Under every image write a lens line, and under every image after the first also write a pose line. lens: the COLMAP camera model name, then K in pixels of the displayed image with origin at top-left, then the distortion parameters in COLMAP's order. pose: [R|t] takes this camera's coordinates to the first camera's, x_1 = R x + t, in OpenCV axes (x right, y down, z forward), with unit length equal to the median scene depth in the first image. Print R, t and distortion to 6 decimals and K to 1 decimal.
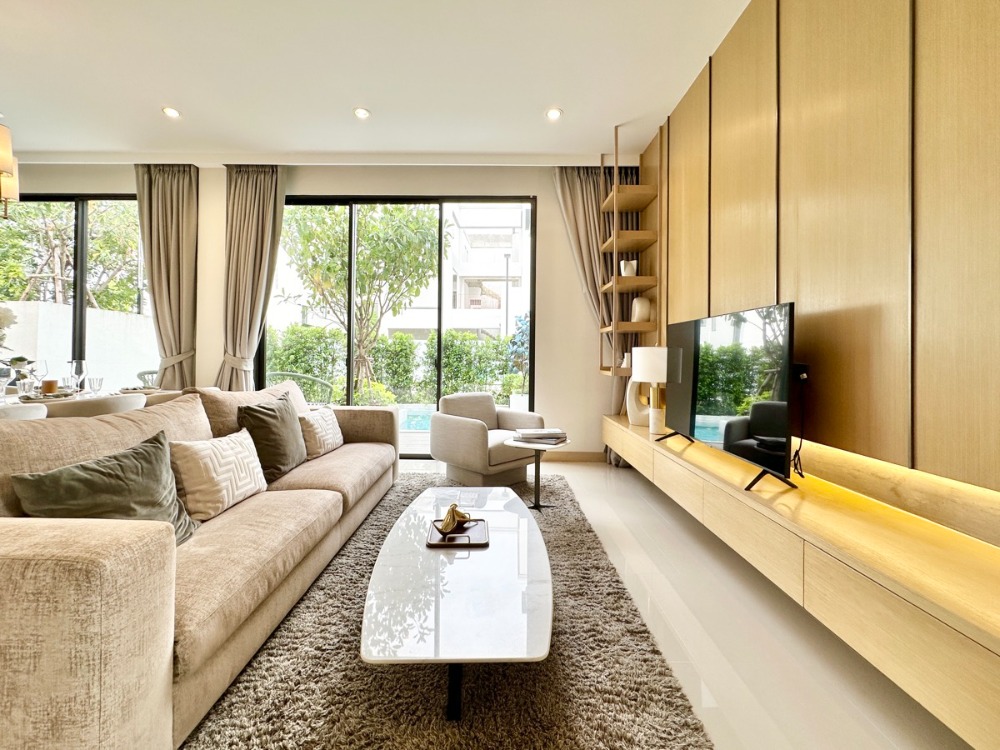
lens RADIAL K [[426.0, 0, 495.0], [0, 426.0, 354.7], [0, 0, 1]] dist [0.000220, 0.000202]
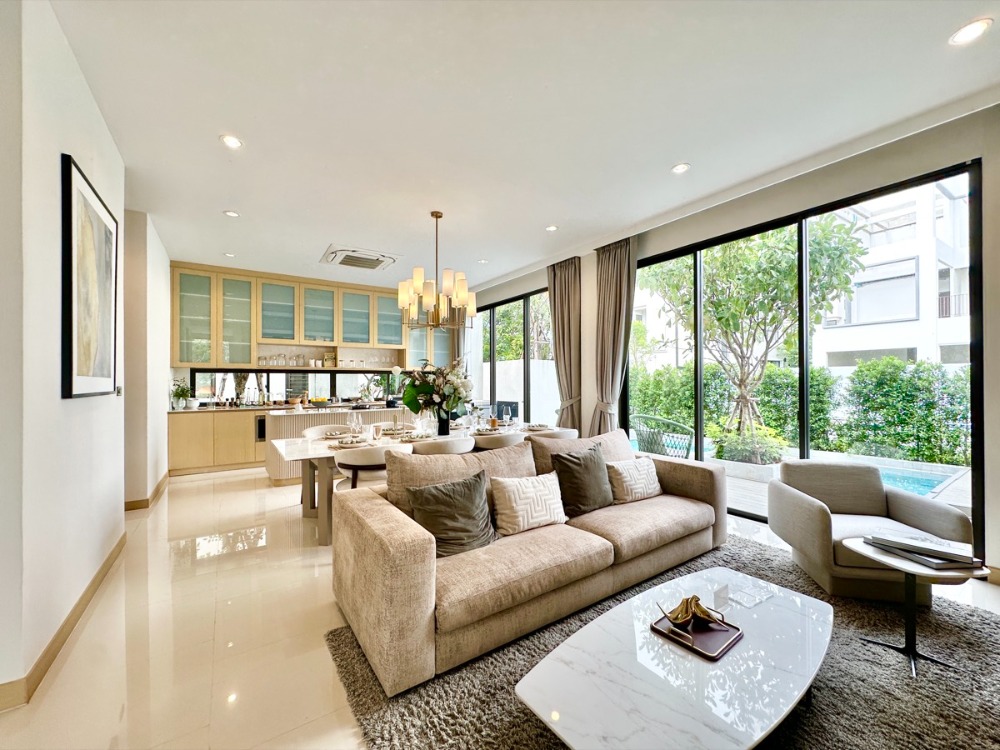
lens RADIAL K [[403.9, 0, 496.2], [0, 403.9, 381.8], [0, 0, 1]] dist [0.000035, 0.000280]
pose [[0.570584, -0.013475, -0.821129, 0.256933], [0.014659, 0.999873, -0.006223, -0.074291], [0.821109, -0.008486, 0.570709, 0.109005]]
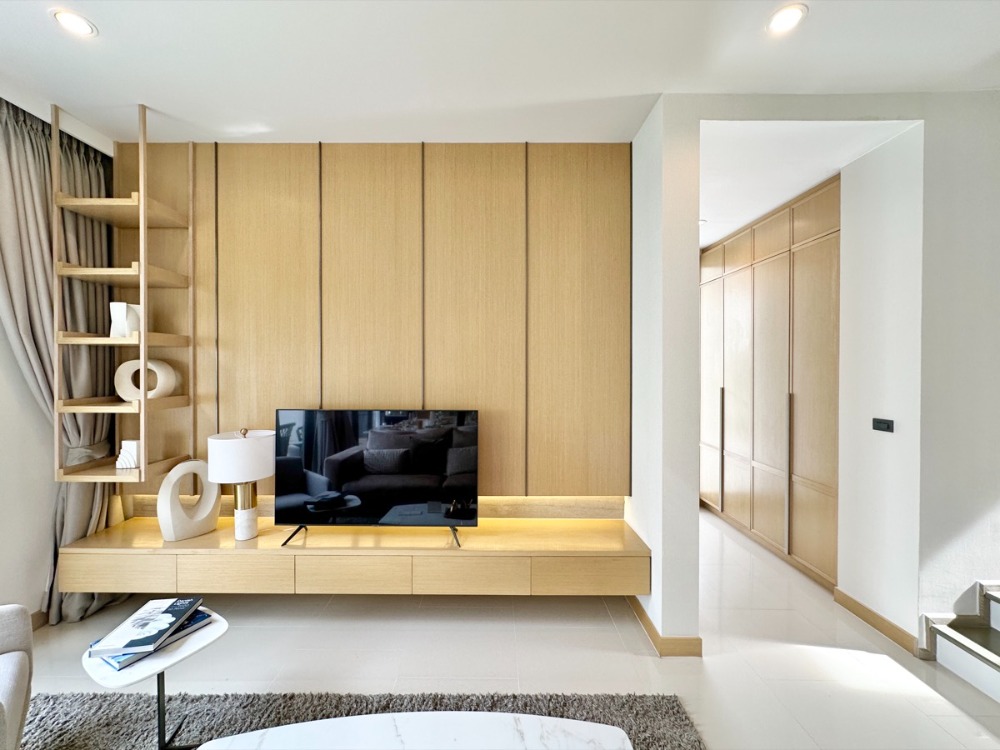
lens RADIAL K [[397.5, 0, 500.0], [0, 397.5, 375.0], [0, 0, 1]] dist [0.000544, 0.000080]
pose [[-0.001938, -0.042643, 0.999088, -0.420718], [-0.006283, 0.999071, 0.042630, -0.183819], [-0.999978, -0.006195, -0.002204, 0.547156]]
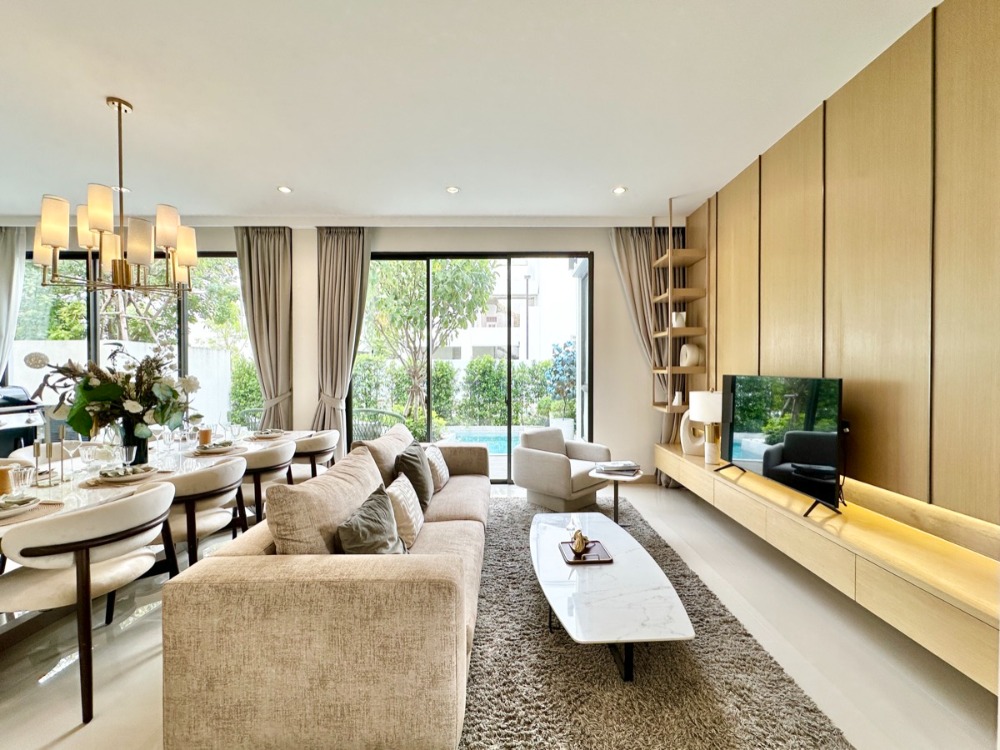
lens RADIAL K [[421.4, 0, 511.3], [0, 421.4, 376.2], [0, 0, 1]] dist [0.000278, -0.000023]
pose [[0.999708, -0.015288, 0.018699, -0.217024], [0.014852, 0.999619, 0.023245, -0.103705], [-0.019048, -0.022960, 0.999555, -0.184230]]
